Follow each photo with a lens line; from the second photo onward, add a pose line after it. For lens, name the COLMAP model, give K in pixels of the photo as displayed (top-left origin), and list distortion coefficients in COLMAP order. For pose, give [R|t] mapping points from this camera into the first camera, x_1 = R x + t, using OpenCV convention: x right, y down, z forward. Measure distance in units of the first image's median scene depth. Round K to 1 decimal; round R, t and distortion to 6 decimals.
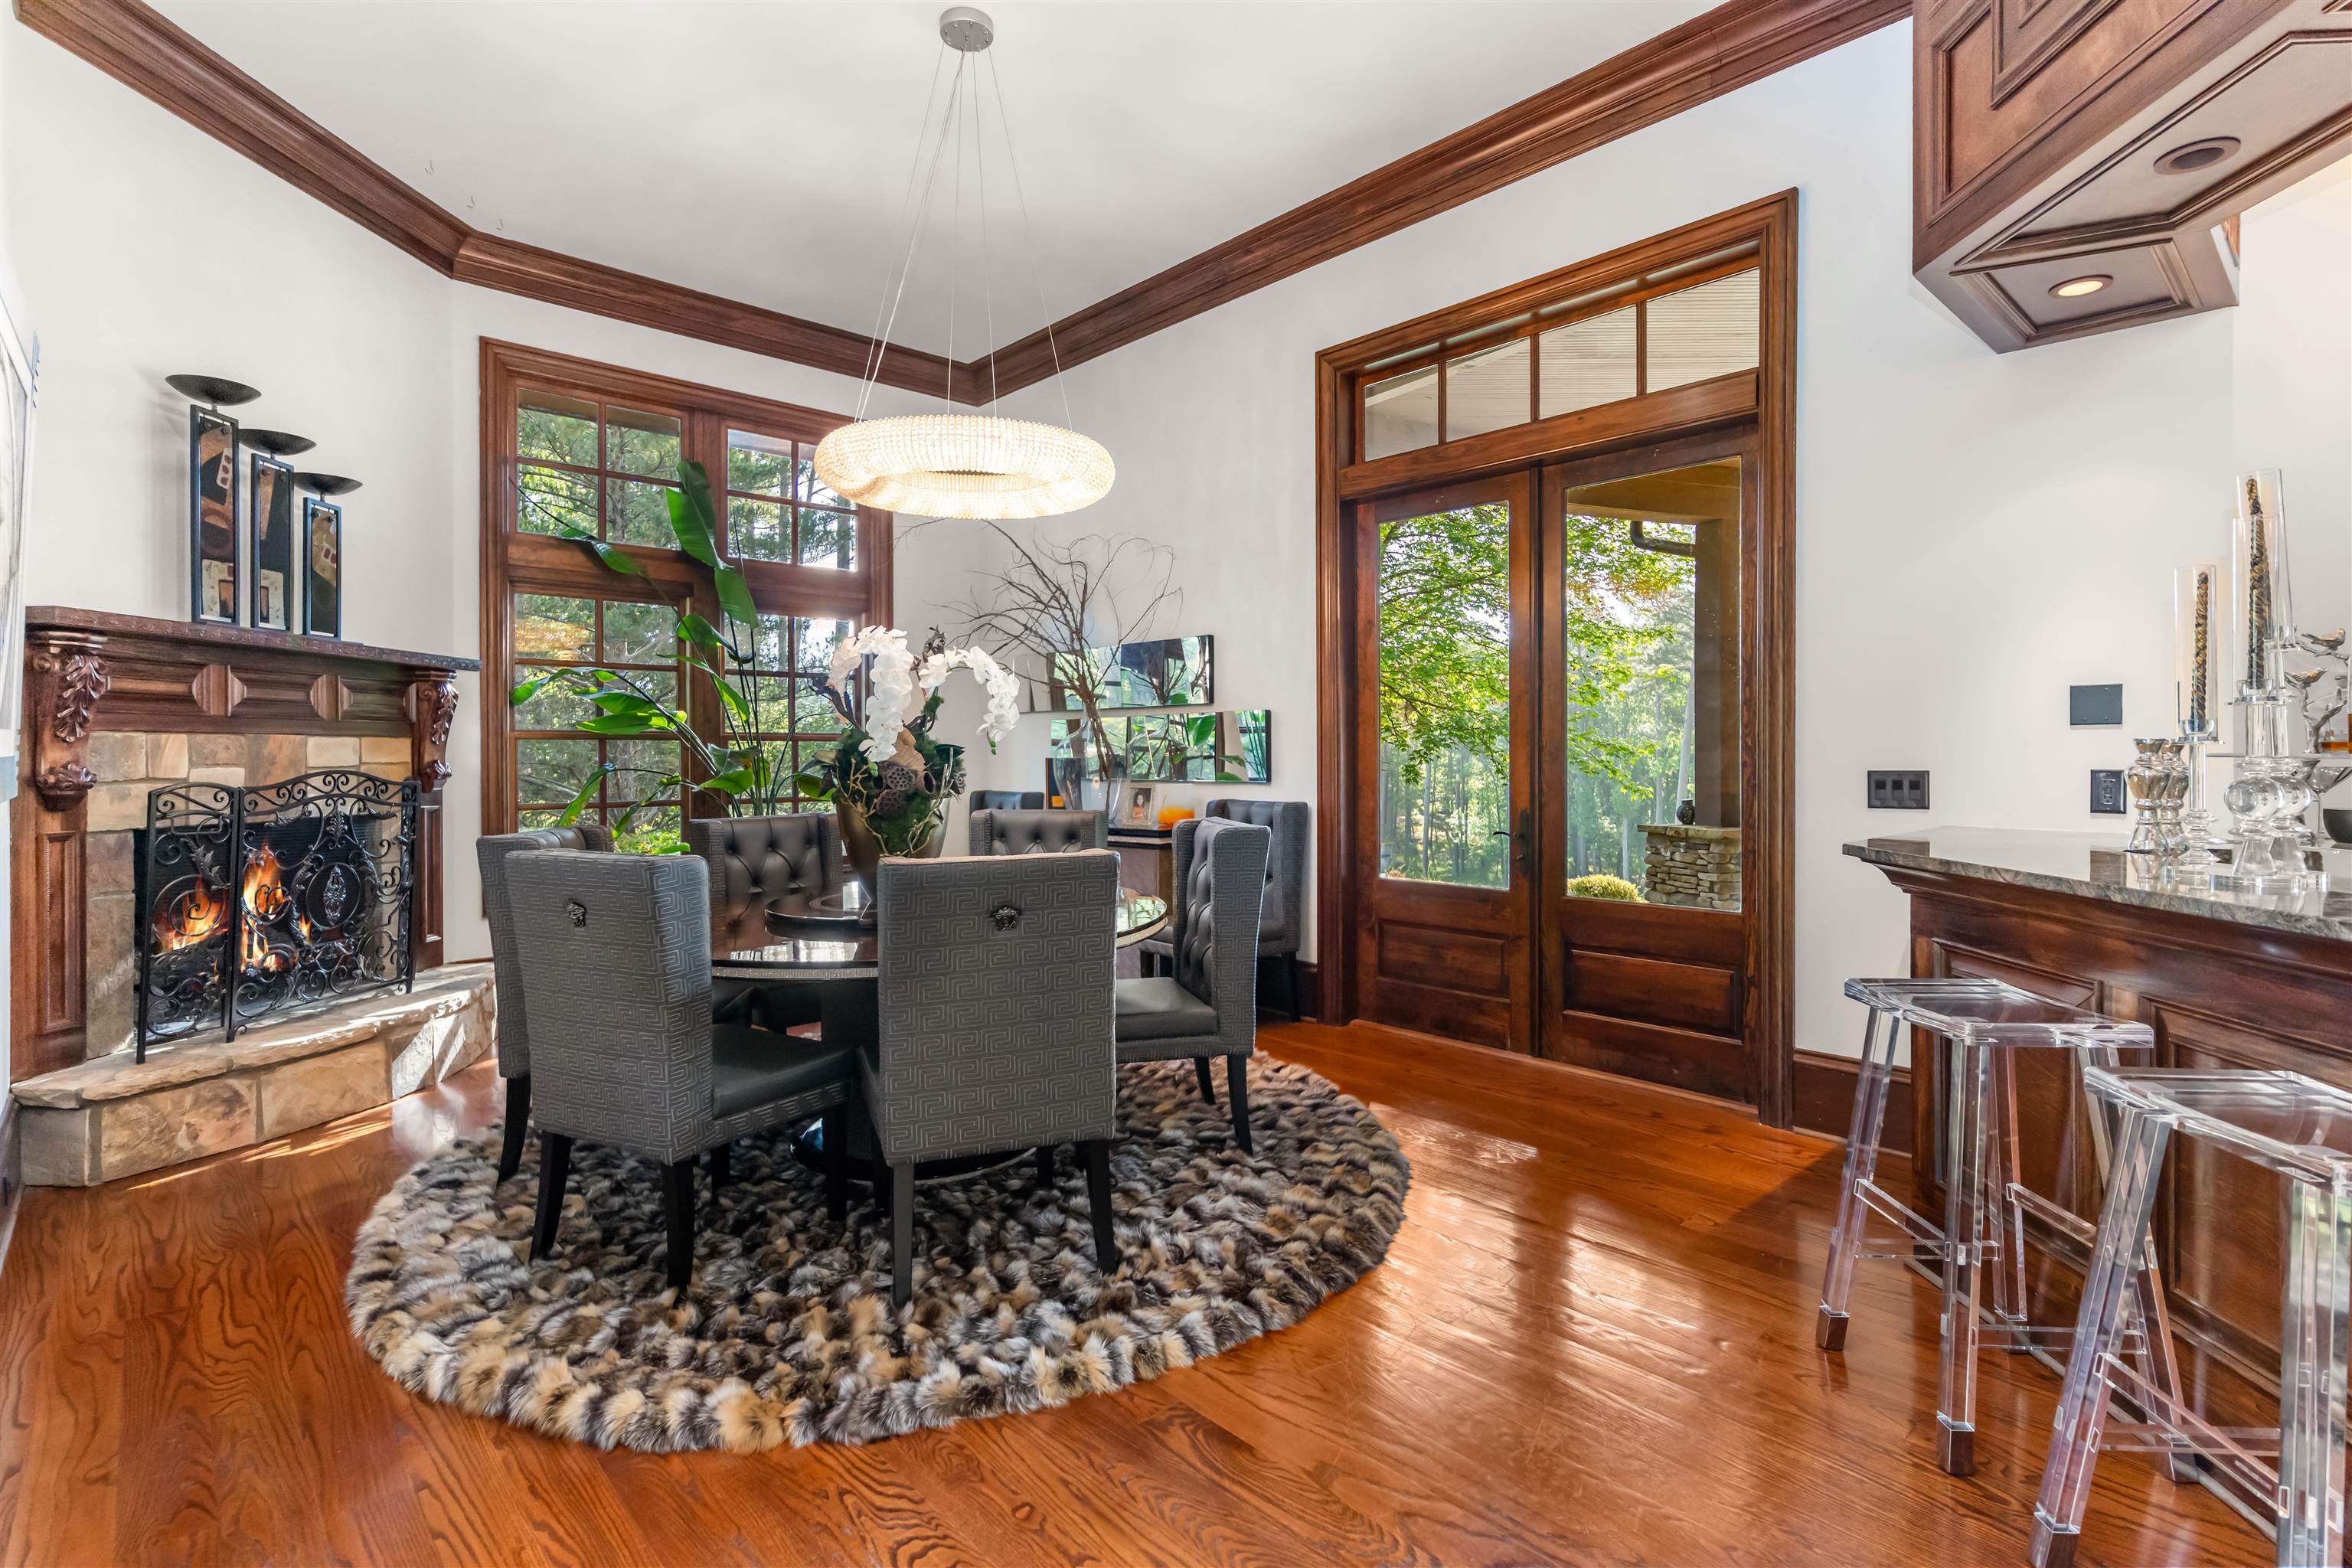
lens RADIAL K [[1123.6, 0, 1181.1], [0, 1123.6, 758.2], [0, 0, 1]] dist [-0.000189, -0.000049]
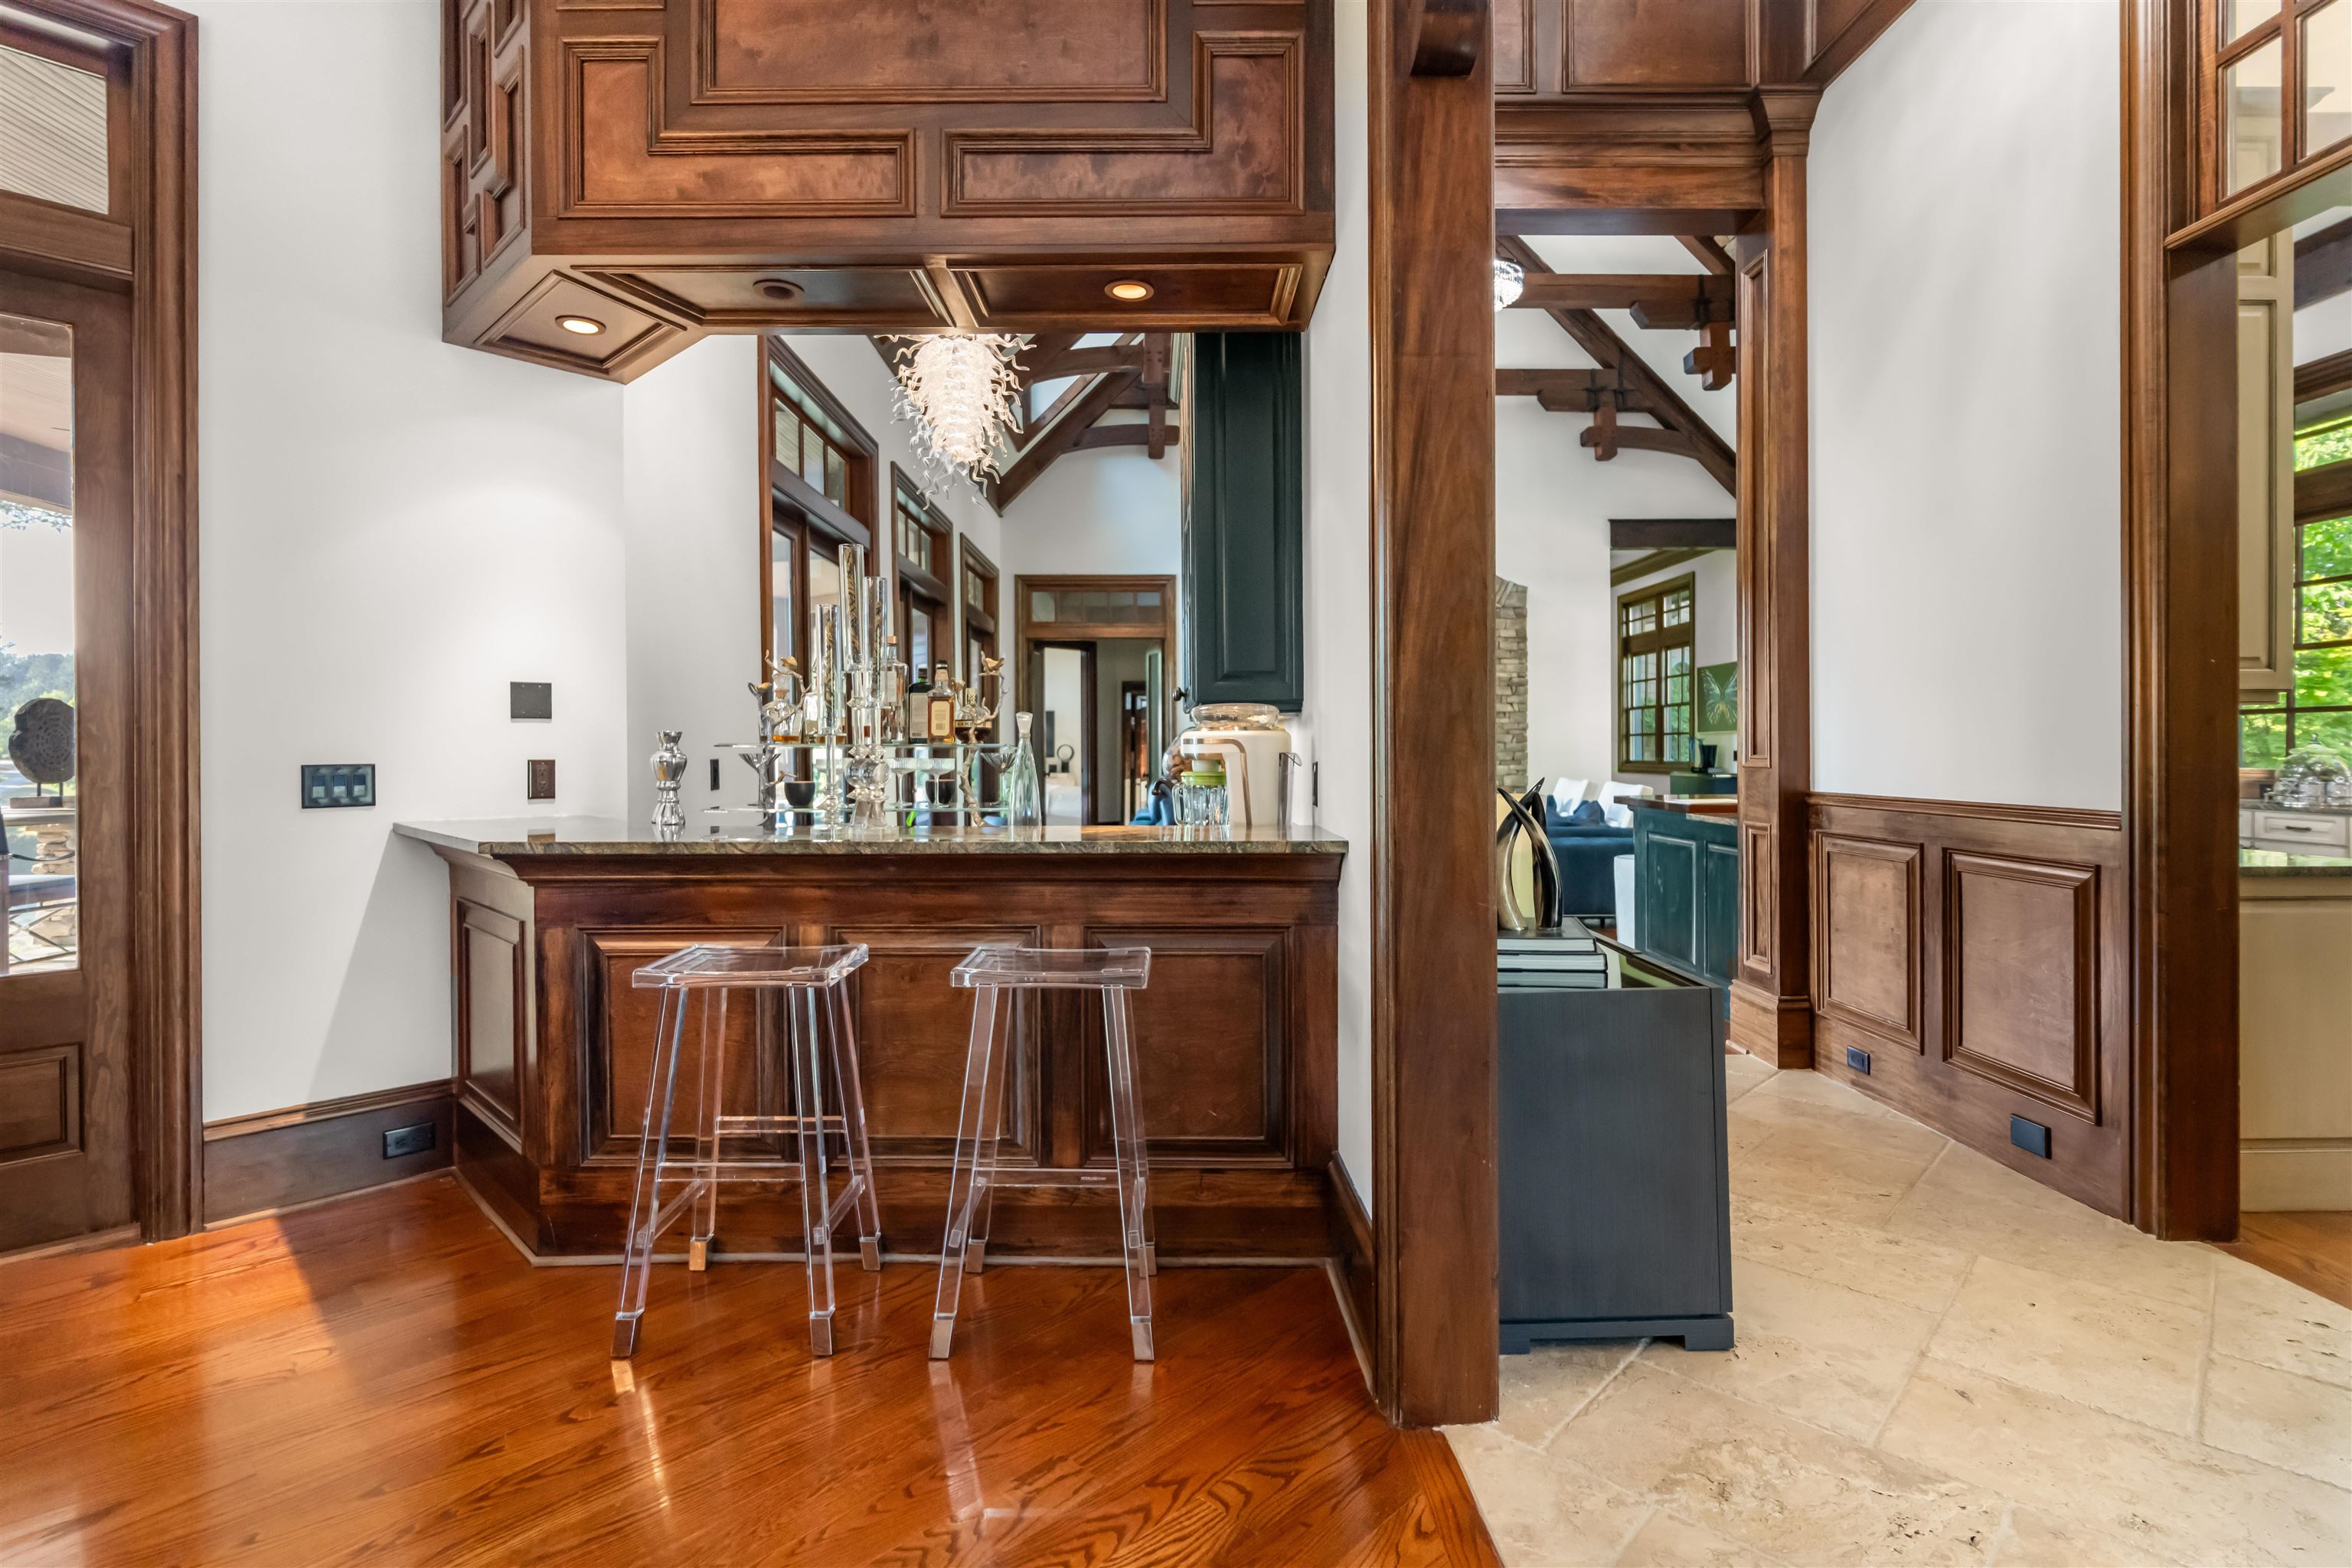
lens RADIAL K [[1125.5, 0, 1169.9], [0, 1125.5, 749.7], [0, 0, 1]] dist [-0.000597, -0.000400]
pose [[-0.063168, 0.000152, 0.998003, -0.322599], [0.005060, 0.999987, 0.000168, 0.003133], [-0.997990, 0.005061, -0.063168, 0.447442]]
